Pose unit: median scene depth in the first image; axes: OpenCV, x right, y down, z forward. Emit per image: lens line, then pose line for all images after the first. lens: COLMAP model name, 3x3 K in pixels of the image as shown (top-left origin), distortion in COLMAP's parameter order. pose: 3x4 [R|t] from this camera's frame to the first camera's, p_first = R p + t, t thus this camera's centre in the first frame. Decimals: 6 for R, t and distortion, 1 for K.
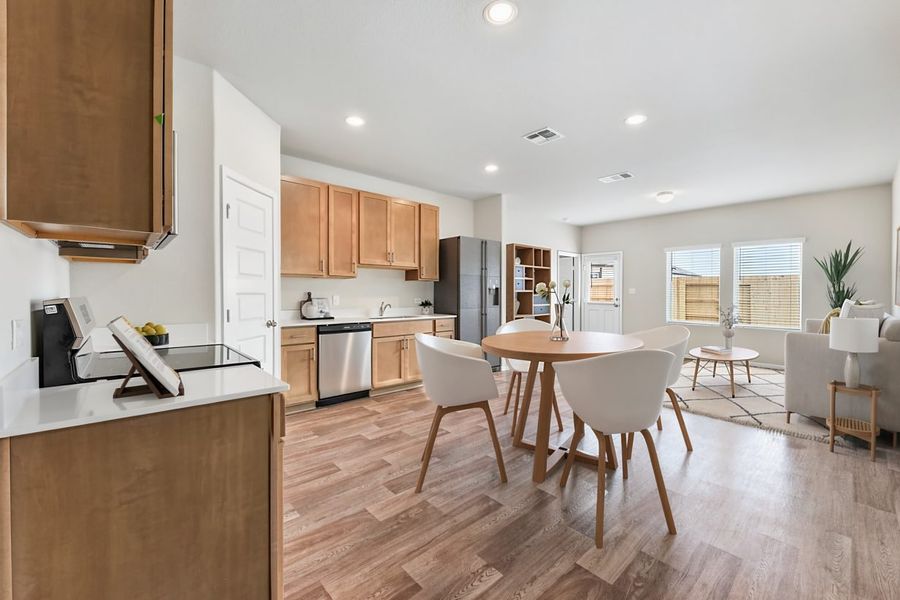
lens RADIAL K [[369.1, 0, 450.7], [0, 369.1, 282.1], [0, 0, 1]] dist [0.002518, 0.000092]
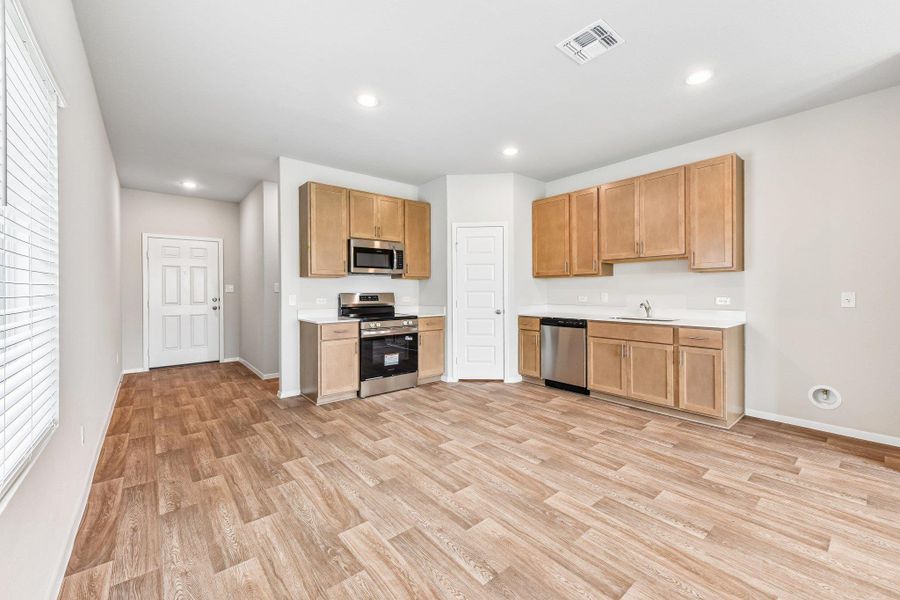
lens RADIAL K [[360.0, 0, 452.3], [0, 360.0, 287.6], [0, 0, 1]] dist [0.002786, -0.000118]
pose [[-0.029889, -0.013507, -0.999462, 0.751902], [0.035878, 0.999250, -0.014577, 0.023483], [0.998909, -0.036295, -0.029382, 0.673649]]
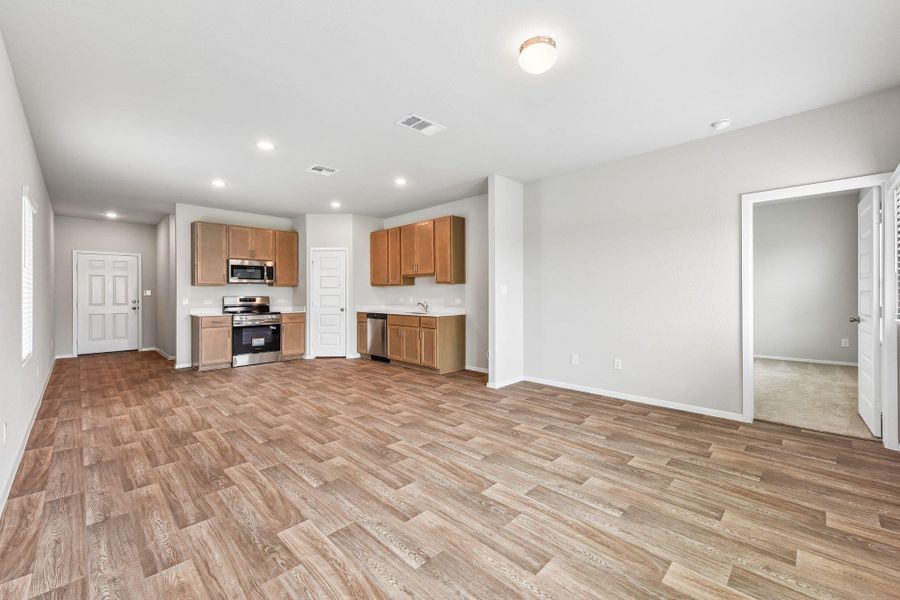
lens RADIAL K [[371.7, 0, 459.2], [0, 371.7, 284.2], [0, 0, 1]] dist [-0.000481, 0.000713]
pose [[0.067604, -0.030898, -0.997234, 1.328317], [0.035375, 0.998966, -0.028554, 0.040096], [0.997085, -0.033347, 0.068627, 1.190791]]
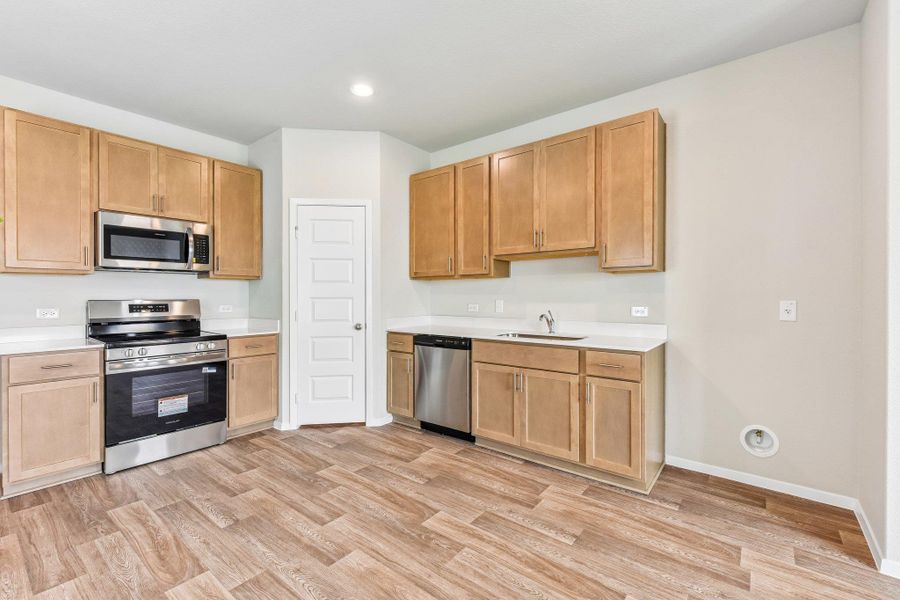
lens RADIAL K [[387.5, 0, 448.4], [0, 387.5, 292.1], [0, 0, 1]] dist [-0.000040, -0.000329]
pose [[0.166444, -0.013365, -0.985960, 0.503825], [0.033420, 0.999410, -0.007905, 0.025241], [0.985484, -0.031635, 0.166792, 0.835979]]
